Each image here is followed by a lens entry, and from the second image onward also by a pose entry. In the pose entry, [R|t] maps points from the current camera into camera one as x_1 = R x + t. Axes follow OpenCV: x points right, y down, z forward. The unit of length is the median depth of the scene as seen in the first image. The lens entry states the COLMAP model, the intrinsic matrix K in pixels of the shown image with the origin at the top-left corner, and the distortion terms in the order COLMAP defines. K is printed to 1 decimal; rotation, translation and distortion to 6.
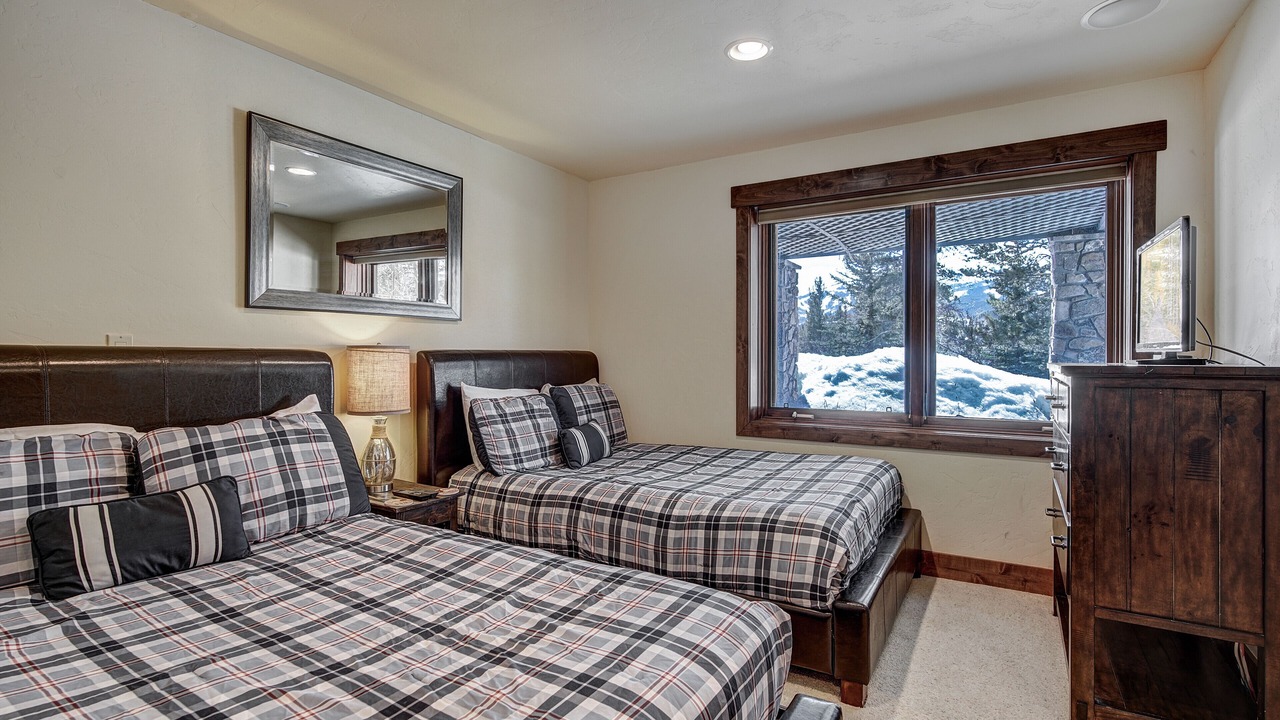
lens RADIAL K [[610.5, 0, 640.0], [0, 610.5, 360.0], [0, 0, 1]] dist [-0.003586, -0.000596]
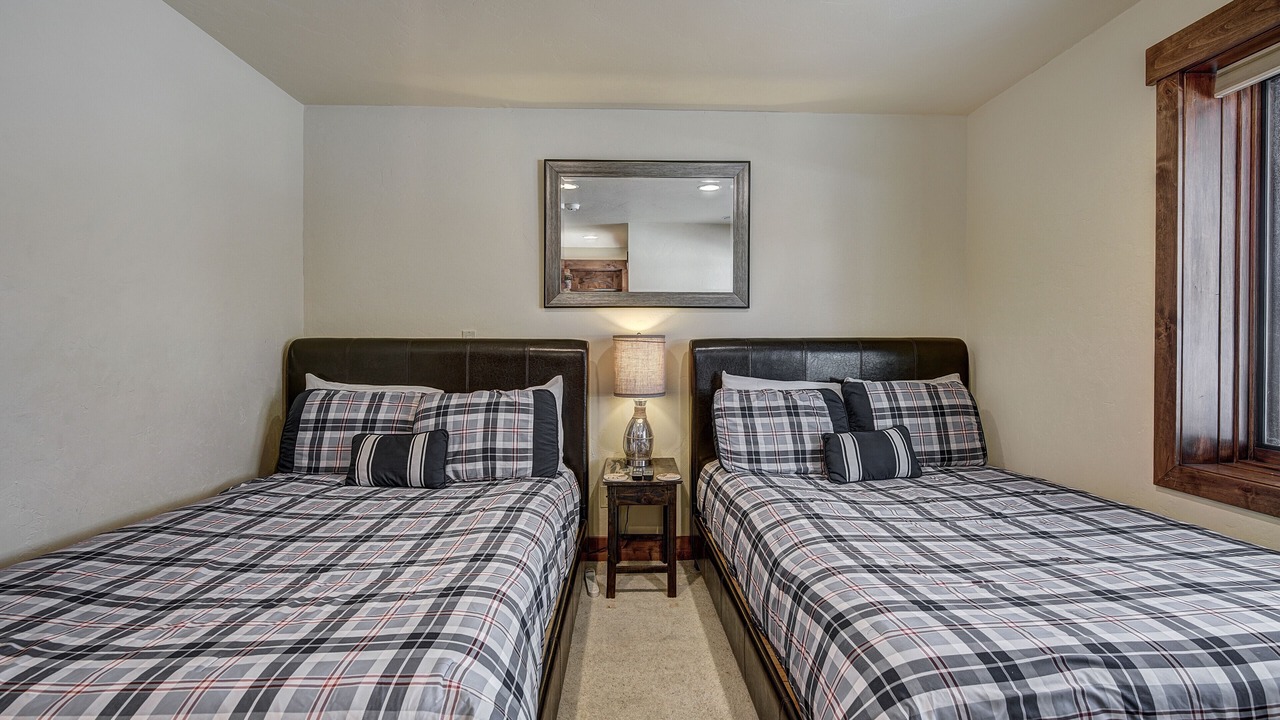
lens RADIAL K [[568.8, 0, 640.0], [0, 568.8, 360.0], [0, 0, 1]] dist [-0.015489, -0.000491]
pose [[0.559497, 0.021008, -0.828566, 0.491817], [-0.005466, 0.999751, 0.021658, -0.001412], [0.828814, -0.007589, 0.559472, 0.471903]]
